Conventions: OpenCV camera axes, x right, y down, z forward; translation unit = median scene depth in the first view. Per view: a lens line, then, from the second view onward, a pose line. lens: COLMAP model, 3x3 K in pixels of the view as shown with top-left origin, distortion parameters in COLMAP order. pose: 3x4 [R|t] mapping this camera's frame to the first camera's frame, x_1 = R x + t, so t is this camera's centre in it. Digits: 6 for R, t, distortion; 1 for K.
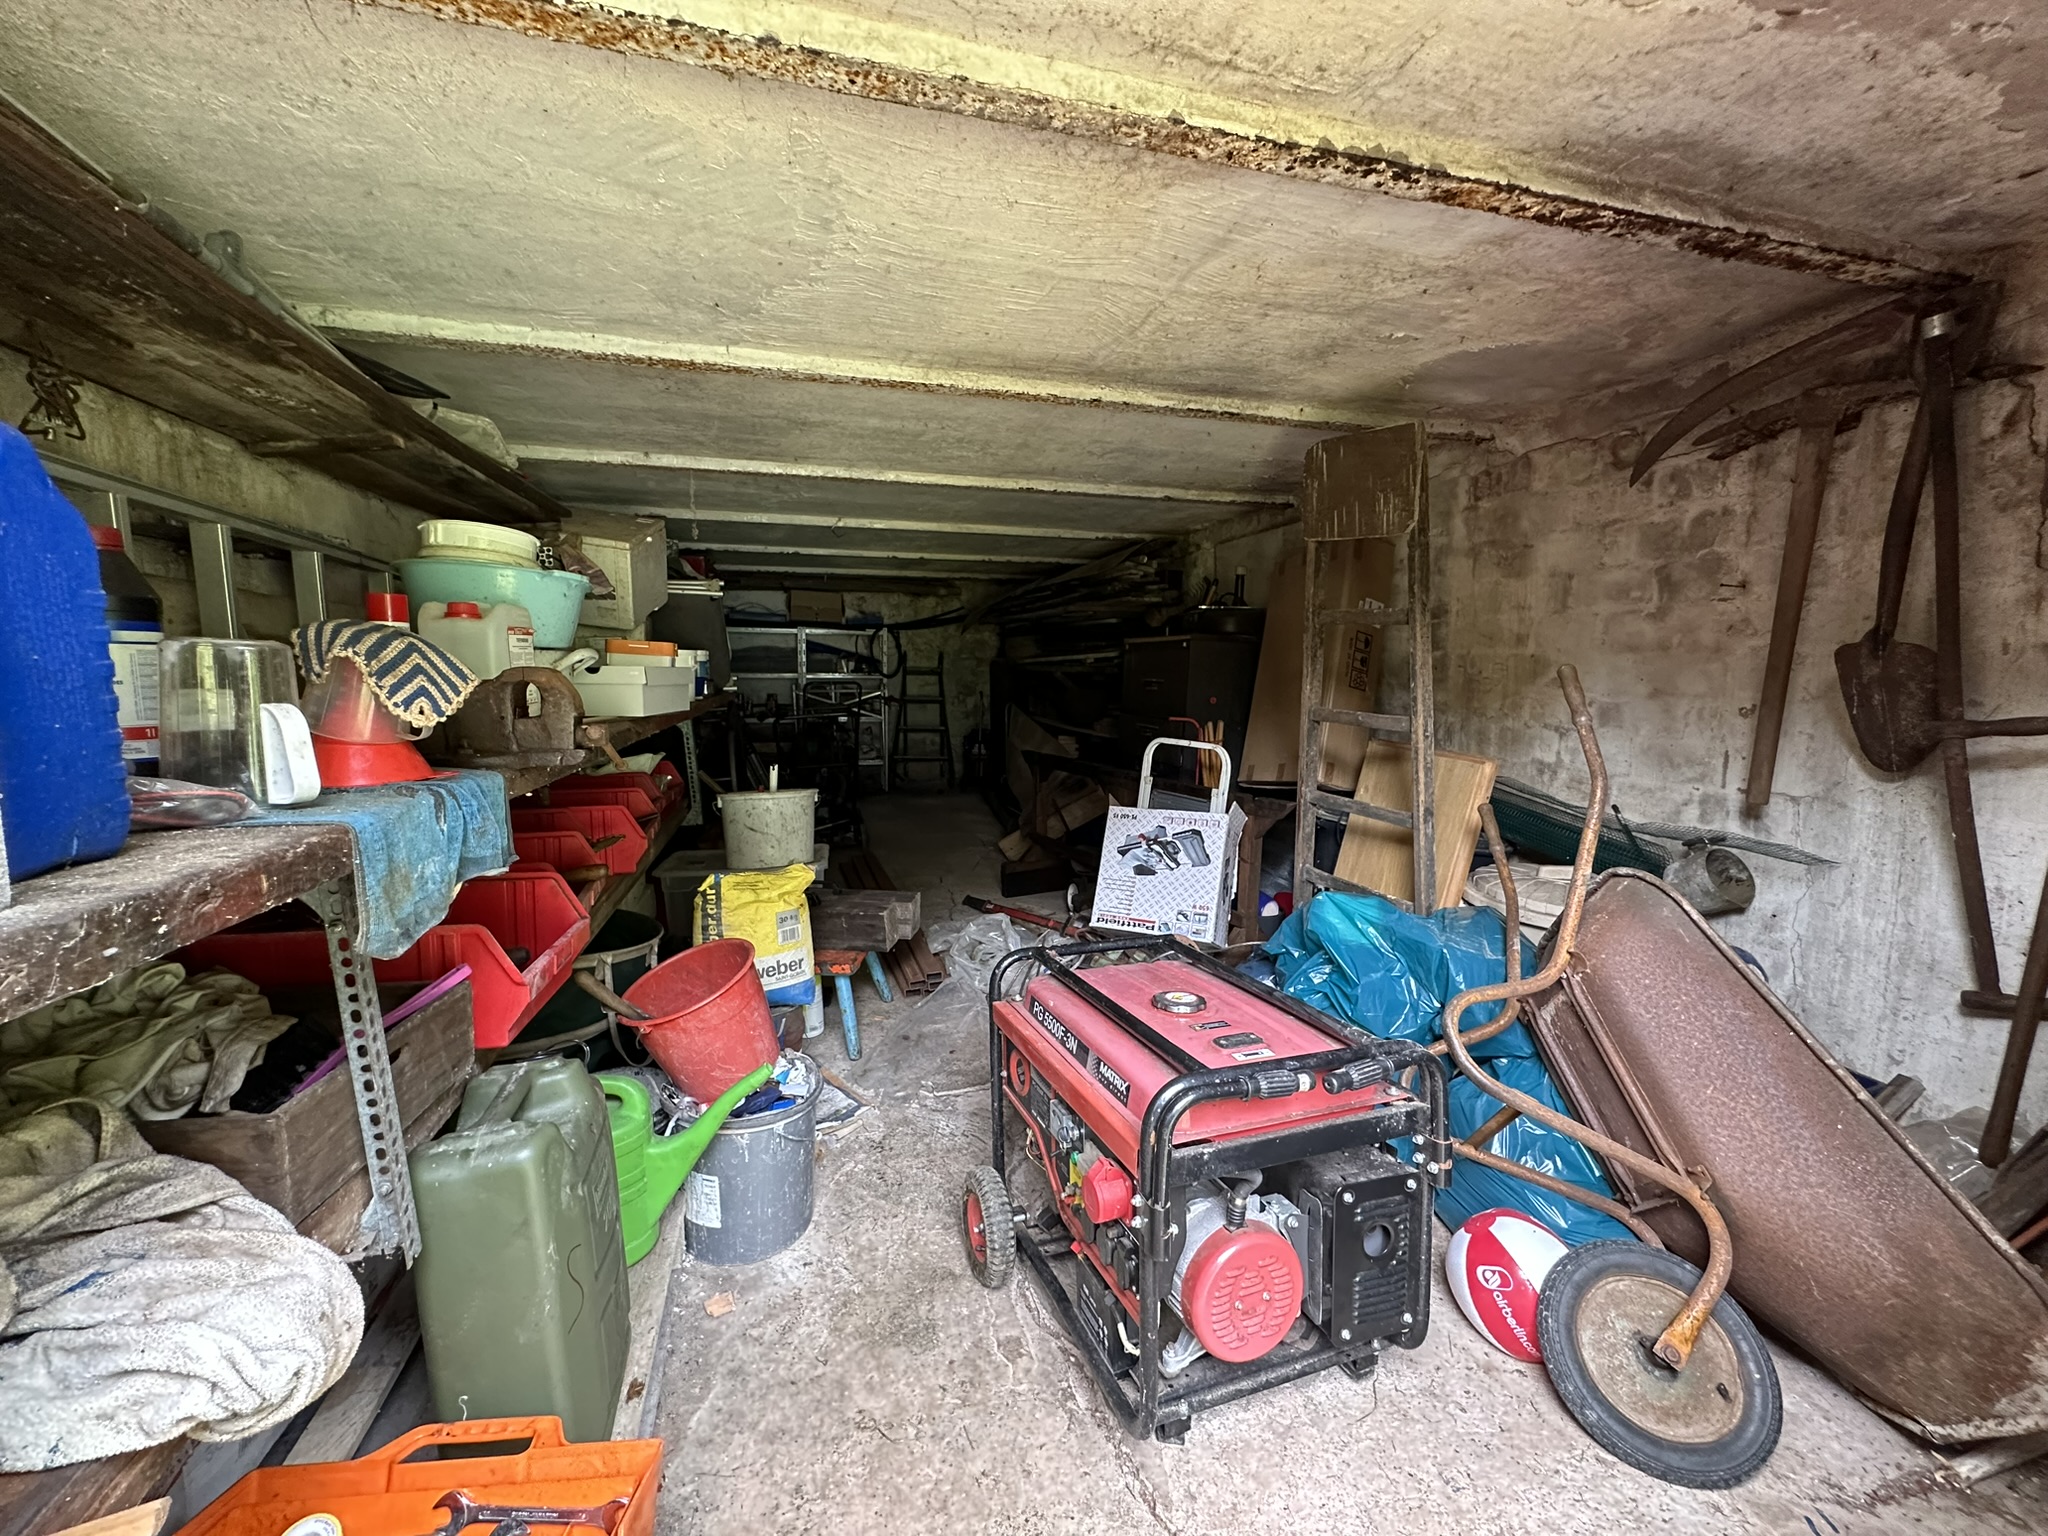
lens RADIAL K [[822.6, 0, 1031.0], [0, 822.6, 771.0], [0, 0, 1]] dist [-0.001680, 0.000574]
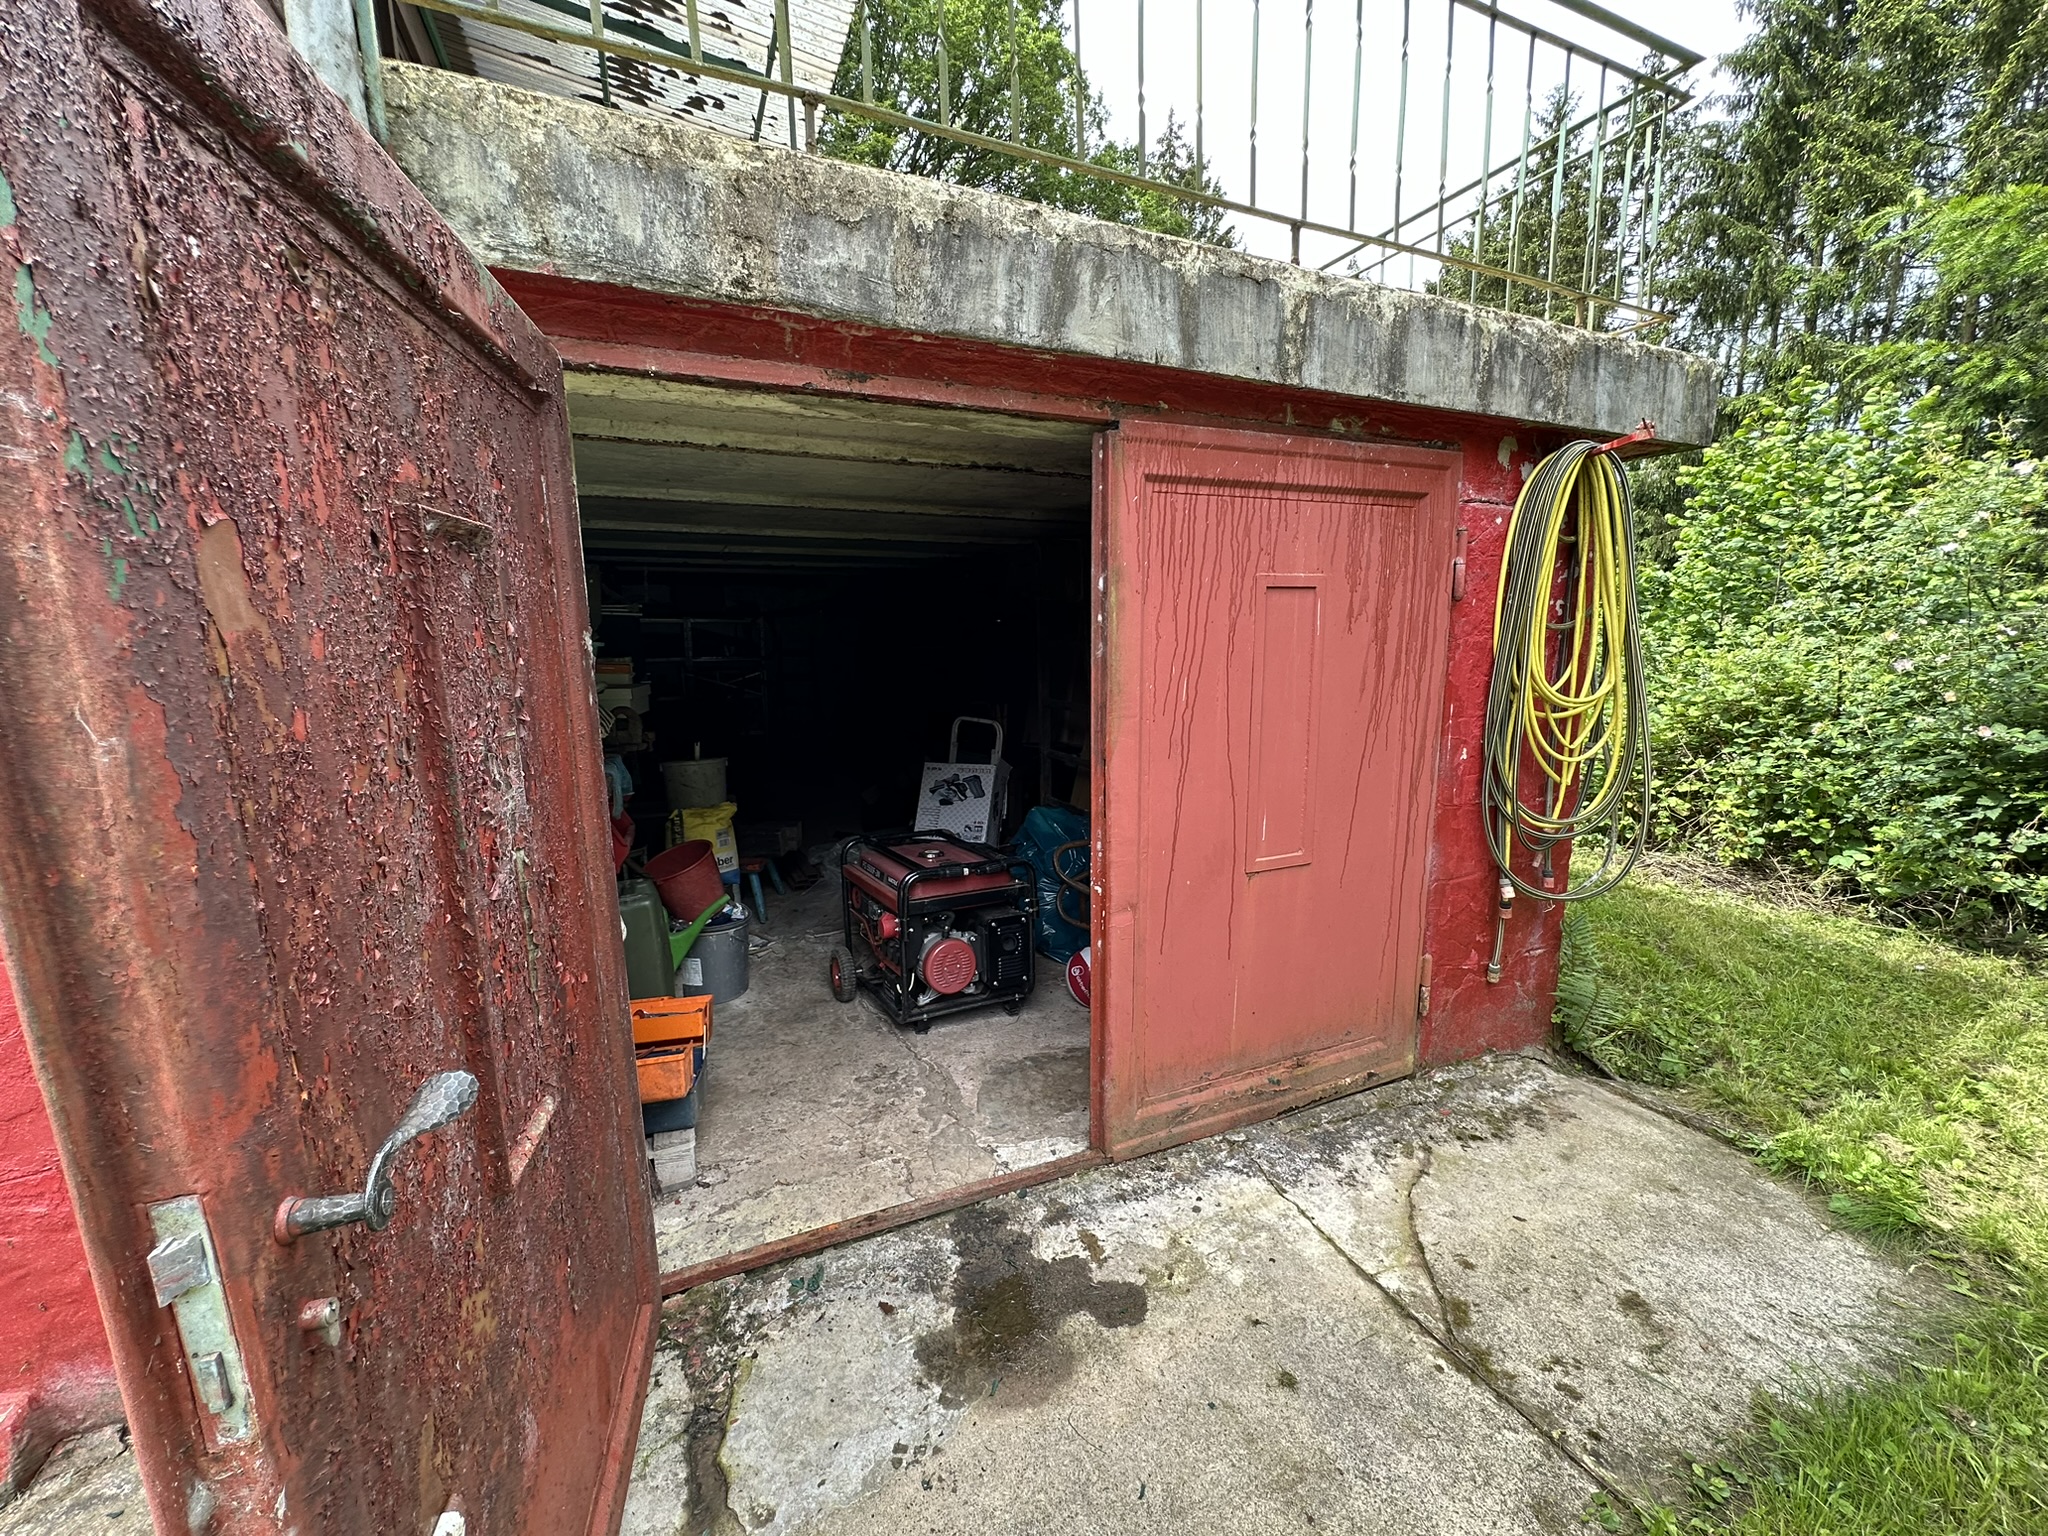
lens RADIAL K [[822.6, 0, 1019.3], [0, 822.6, 774.4], [0, 0, 1]] dist [-0.001680, 0.000574]
pose [[0.991324, -0.033466, 0.127113, 0.104741], [0.026824, 0.998202, 0.053612, -0.018612], [-0.128679, -0.049737, 0.990438, -0.781400]]
